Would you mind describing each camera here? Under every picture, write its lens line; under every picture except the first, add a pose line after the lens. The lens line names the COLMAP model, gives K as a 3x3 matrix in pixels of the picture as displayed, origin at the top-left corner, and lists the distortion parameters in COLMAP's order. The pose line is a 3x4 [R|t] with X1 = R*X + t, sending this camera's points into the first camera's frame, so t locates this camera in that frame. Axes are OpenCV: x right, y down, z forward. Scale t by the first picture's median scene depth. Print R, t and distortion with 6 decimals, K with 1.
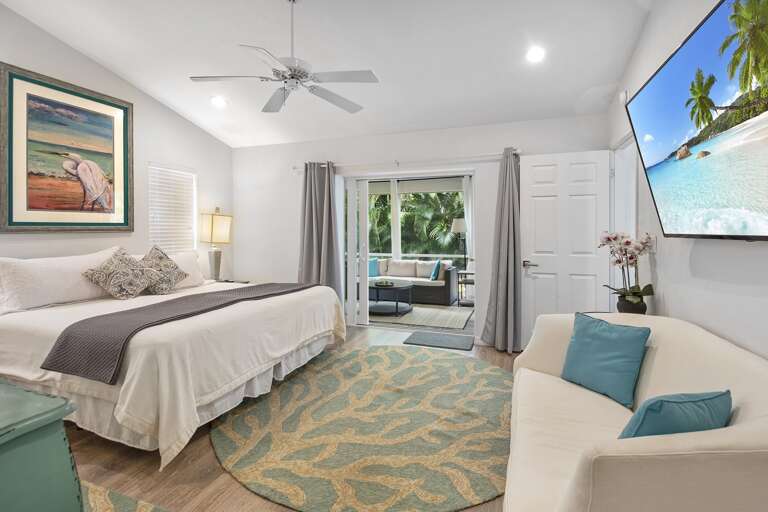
lens RADIAL K [[354.2, 0, 387.8], [0, 354.2, 230.7], [0, 0, 1]] dist [0.002012, -0.000233]
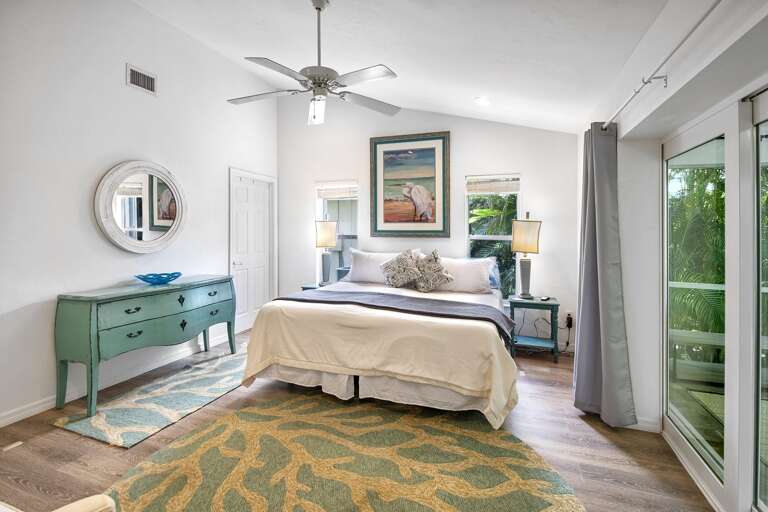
lens RADIAL K [[354.2, 0, 387.8], [0, 354.2, 230.7], [0, 0, 1]] dist [0.002012, -0.000233]
pose [[0.028514, -0.001261, -0.999593, 0.570991], [-0.015574, 0.999877, -0.001706, -0.019253], [0.999472, 0.015616, 0.028491, 0.920858]]
